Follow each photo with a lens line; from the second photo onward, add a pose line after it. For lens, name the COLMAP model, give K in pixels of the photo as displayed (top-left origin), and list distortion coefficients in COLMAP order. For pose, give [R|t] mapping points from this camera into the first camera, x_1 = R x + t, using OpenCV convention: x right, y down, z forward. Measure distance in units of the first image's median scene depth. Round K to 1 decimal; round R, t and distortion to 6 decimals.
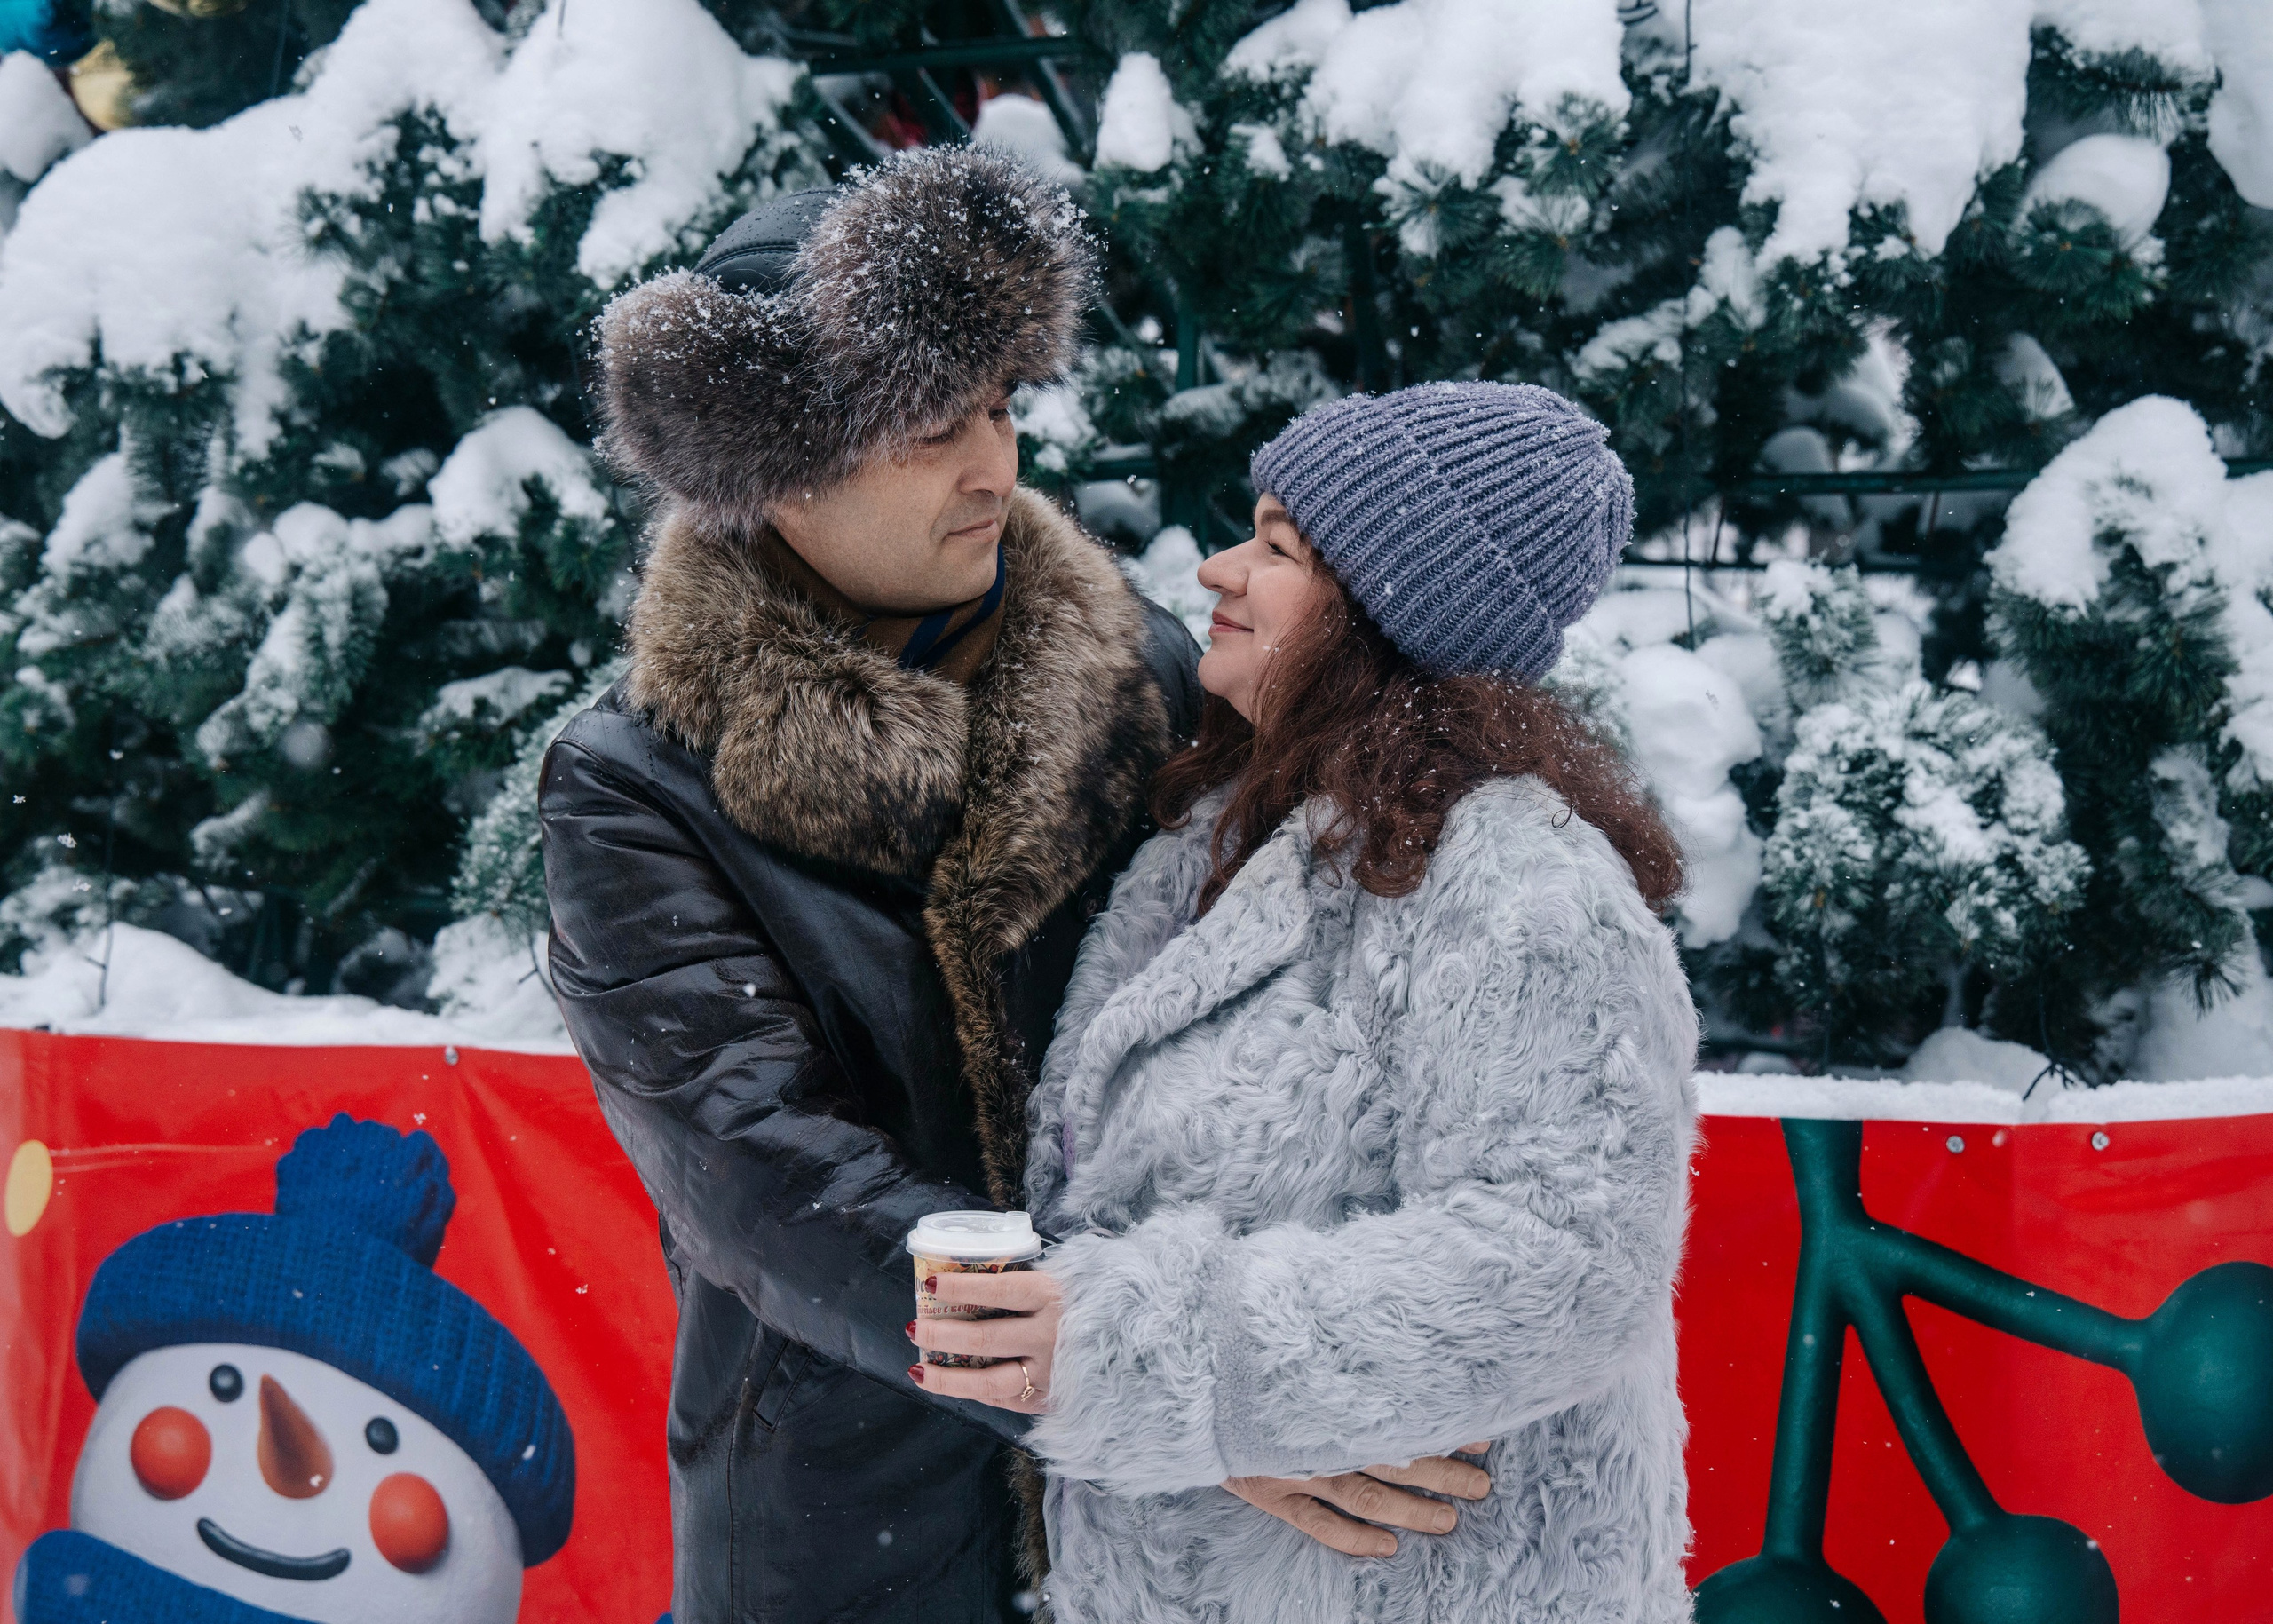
lens RADIAL K [[3611.2, 0, 1058.2], [0, 3611.2, 784.4], [0, 0, 1]] dist [0.182747, 0.087669]
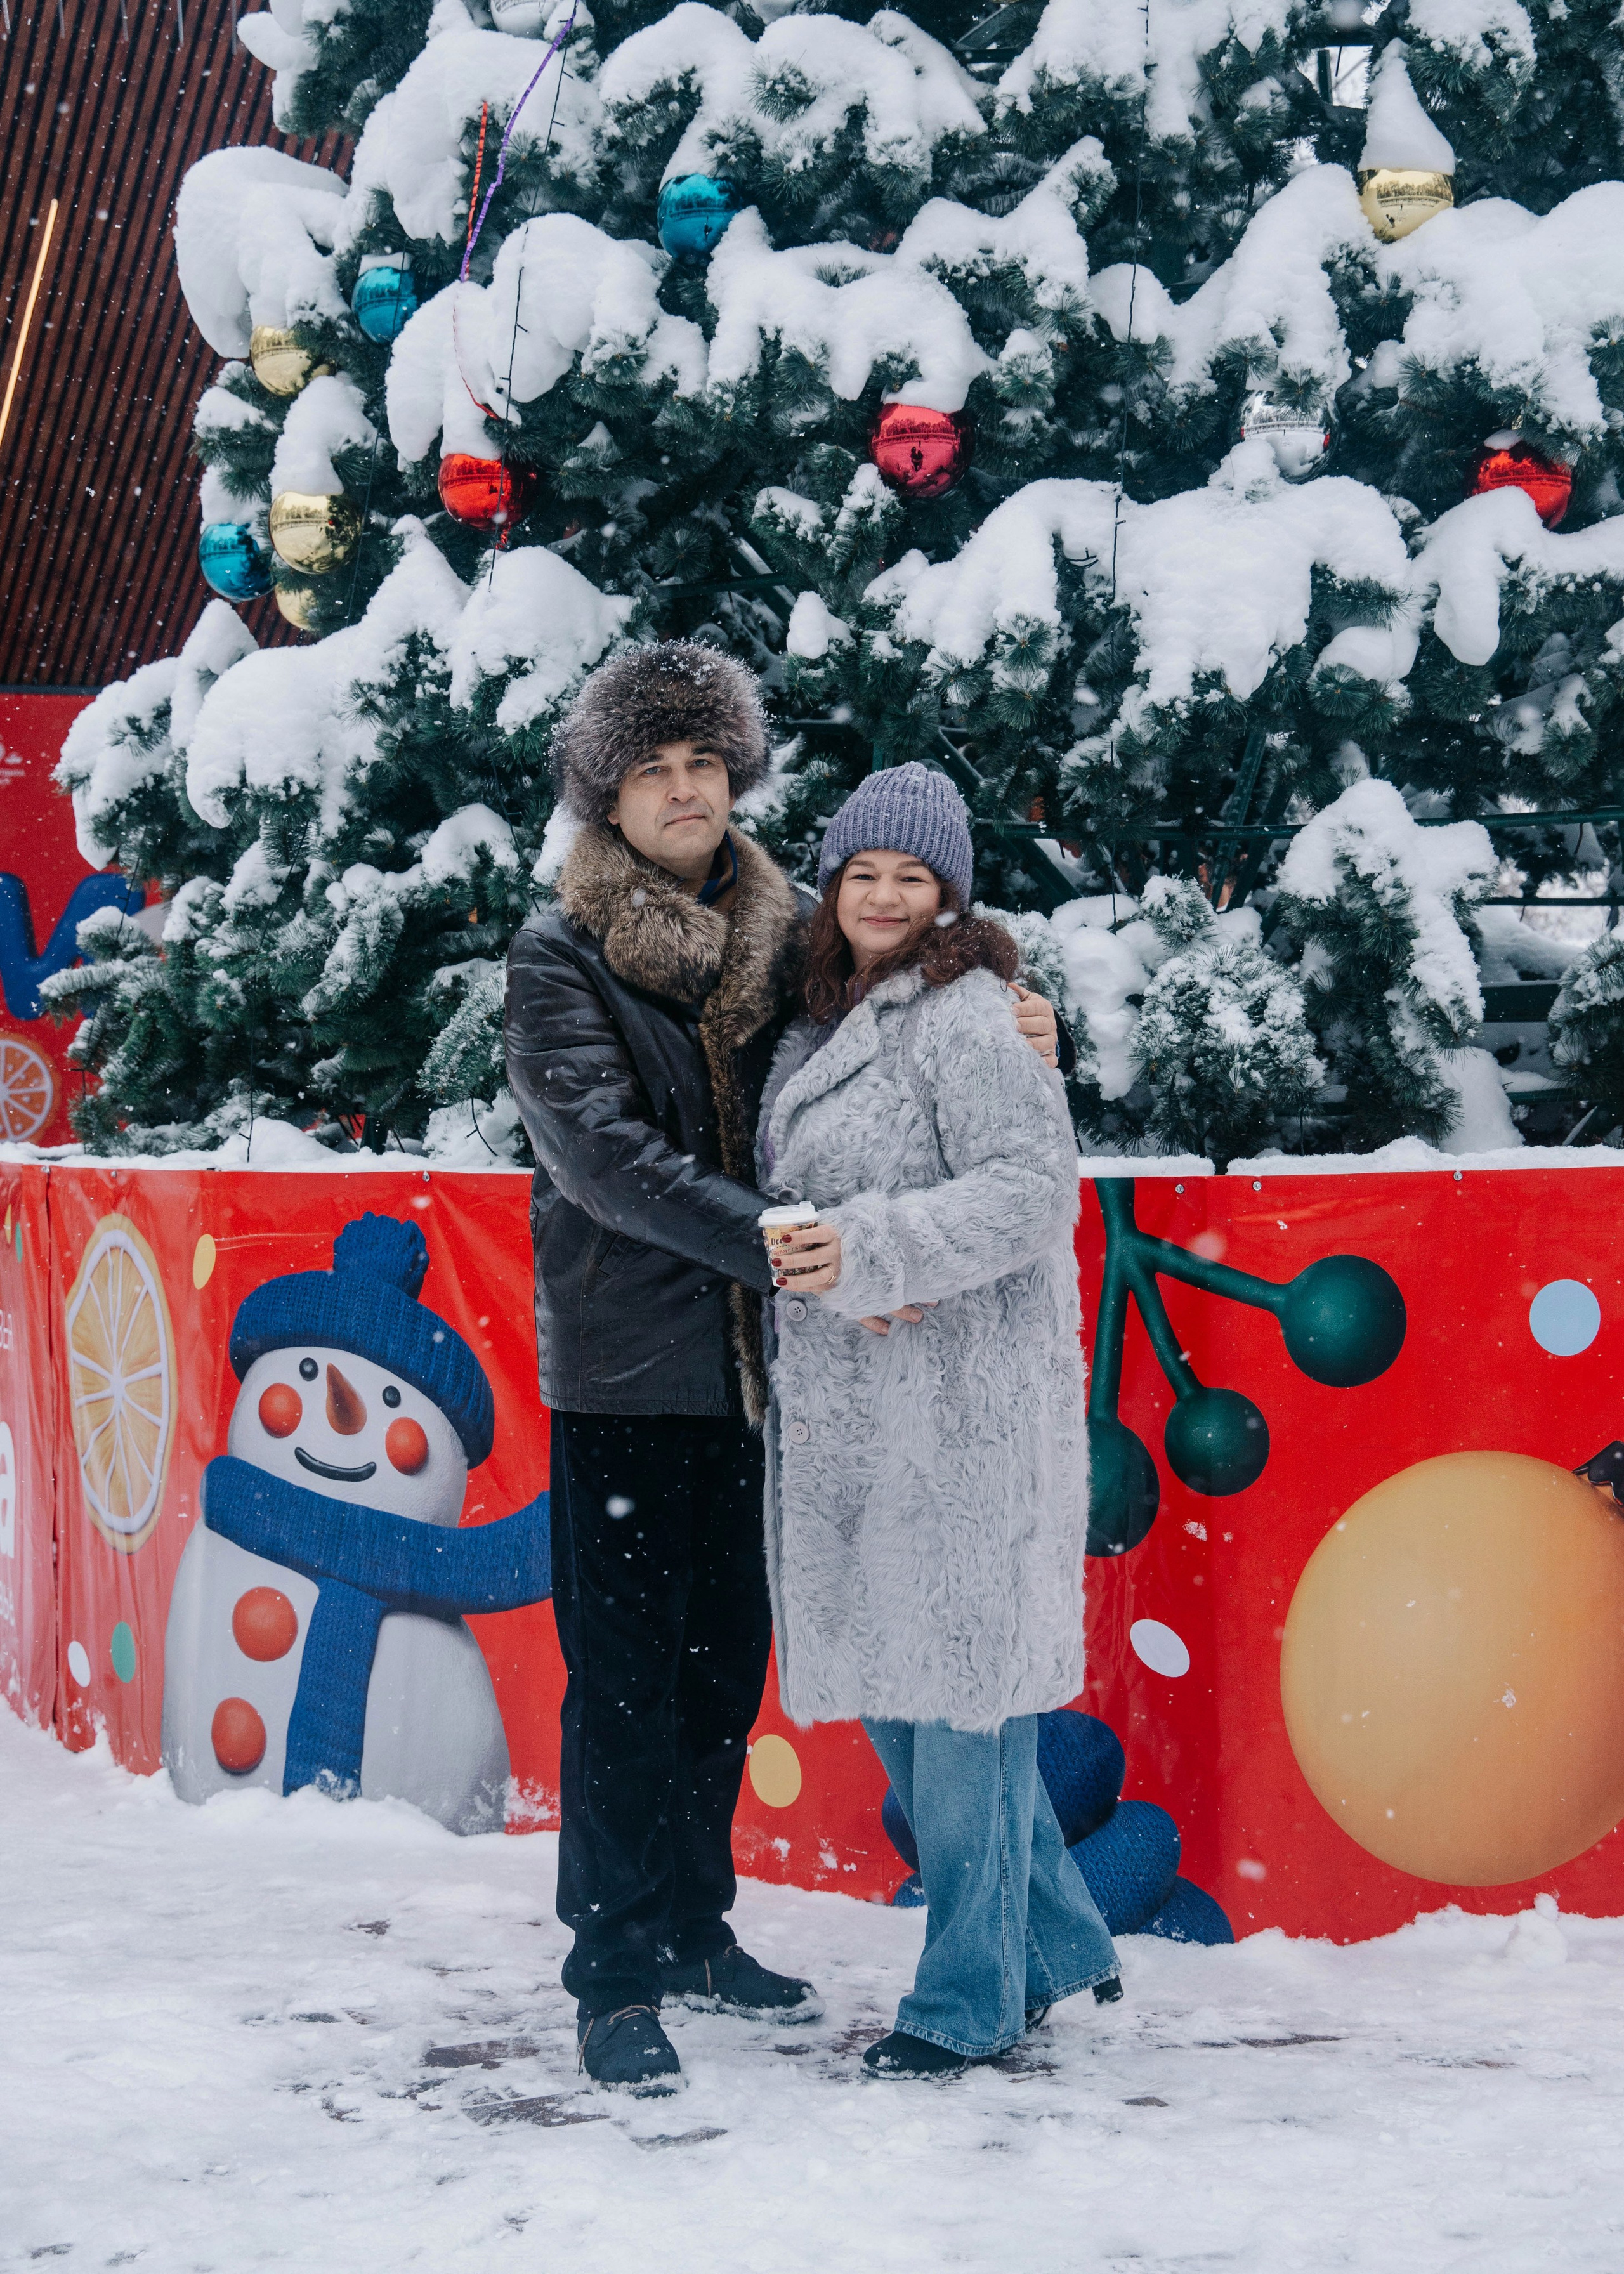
lens RADIAL K [[3730.9, 0, 736.9], [0, 3730.9, 1066.4], [0, 0, 1]] dist [0.153474, 0.037074]
pose [[0.983510, -0.009333, -0.180613, 0.312888], [0.003750, 0.999505, -0.031228, 0.081059], [0.180815, 0.030035, 0.983058, -0.756836]]
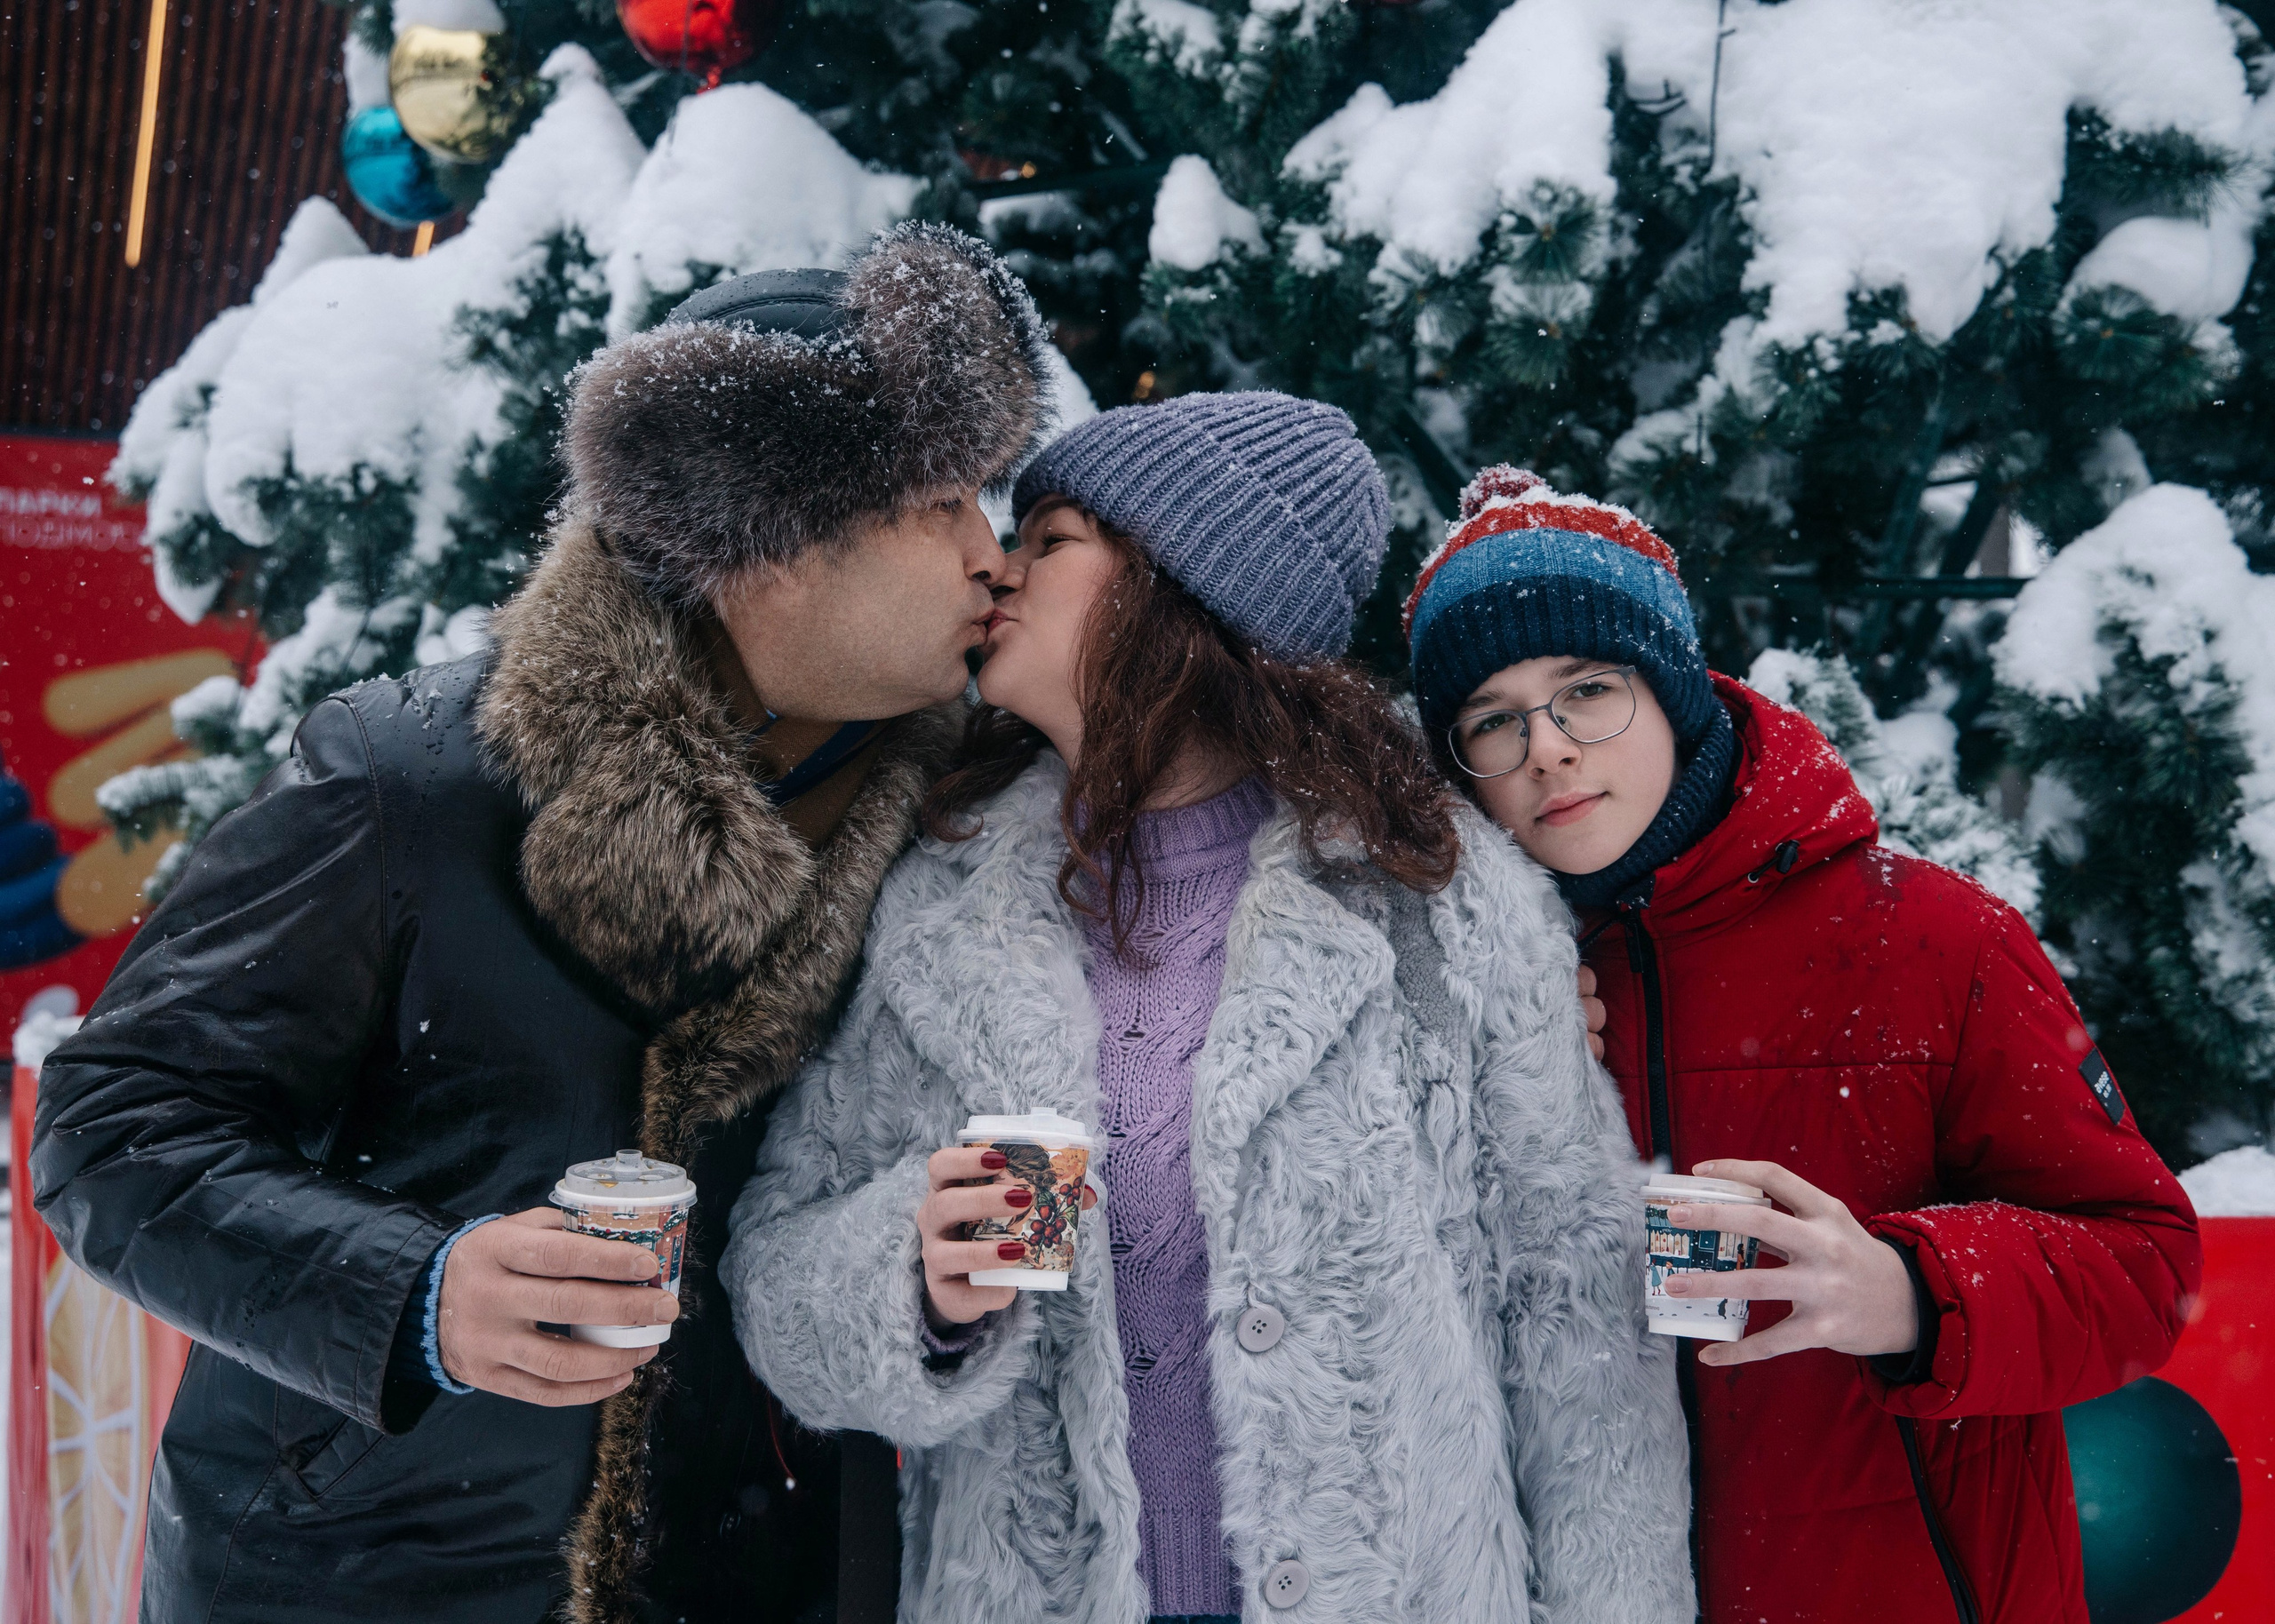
lens RADIAL K [[3785.7, 0, 1182.6], [0, 3785.7, 815.9], [0, 0, 1]] dist [0.180055, 0.193893]
pose [[0.976377, 0.014952, -0.215556, 0.256515], [-0.026663, 0.998316, -0.051520, 0.038055], [0.214423, 0.056050, 0.975131, -0.024059]]
